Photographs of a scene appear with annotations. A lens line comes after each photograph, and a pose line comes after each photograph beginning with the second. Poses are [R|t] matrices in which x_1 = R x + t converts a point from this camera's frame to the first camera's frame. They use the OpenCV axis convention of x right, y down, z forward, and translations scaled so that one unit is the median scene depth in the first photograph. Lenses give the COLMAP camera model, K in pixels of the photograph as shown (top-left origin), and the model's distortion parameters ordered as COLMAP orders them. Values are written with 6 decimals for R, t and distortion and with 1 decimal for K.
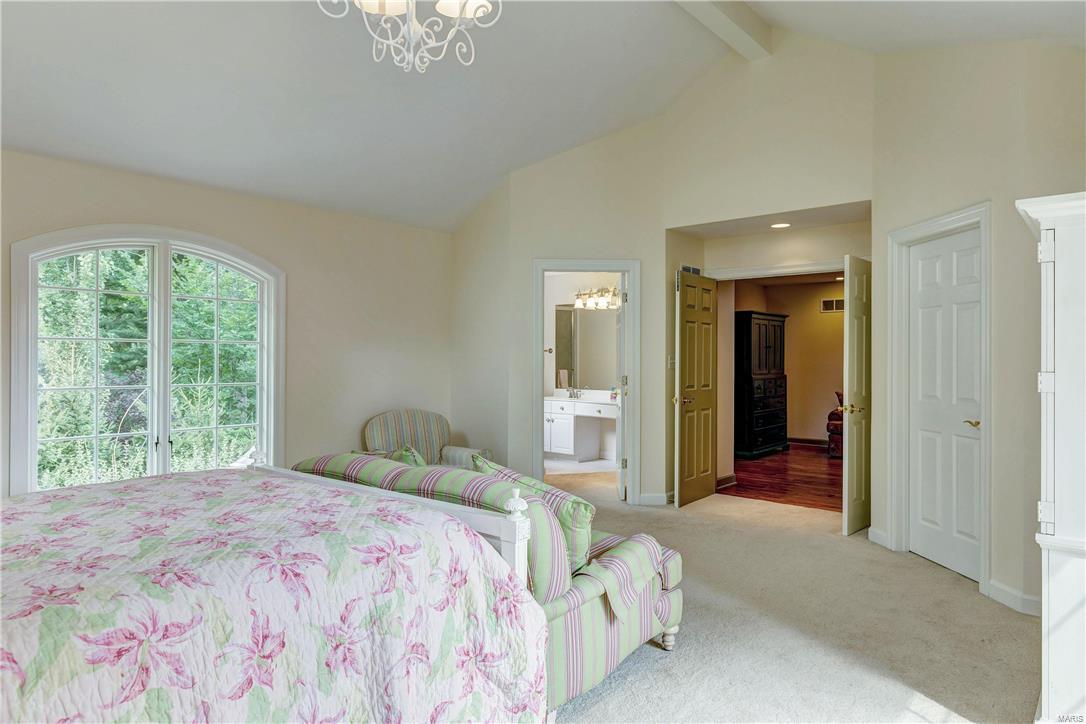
lens RADIAL K [[689.5, 0, 542.9], [0, 689.5, 360.9], [0, 0, 1]] dist [-0.004266, -0.000726]
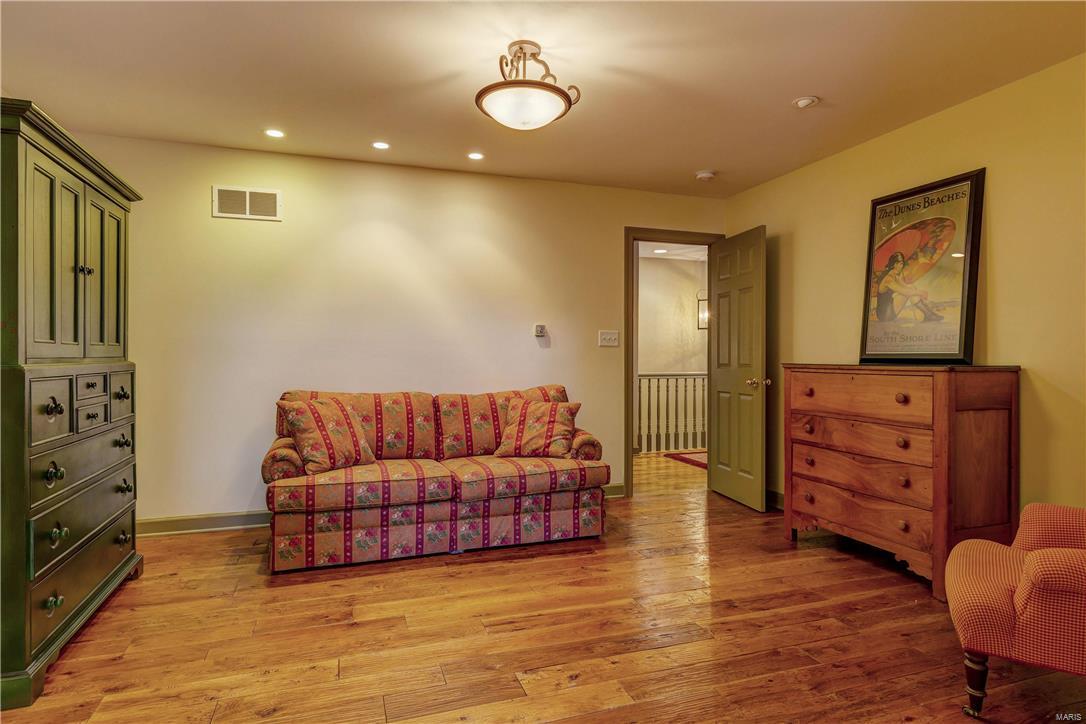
lens RADIAL K [[613.7, 0, 542.0], [0, 613.7, 361.2], [0, 0, 1]] dist [-0.000563, -0.000181]
pose [[0.519575, -0.006770, 0.854398, 0.196661], [0.001718, 0.999975, 0.006879, 0.018039], [-0.854423, -0.002107, 0.519573, 0.672531]]
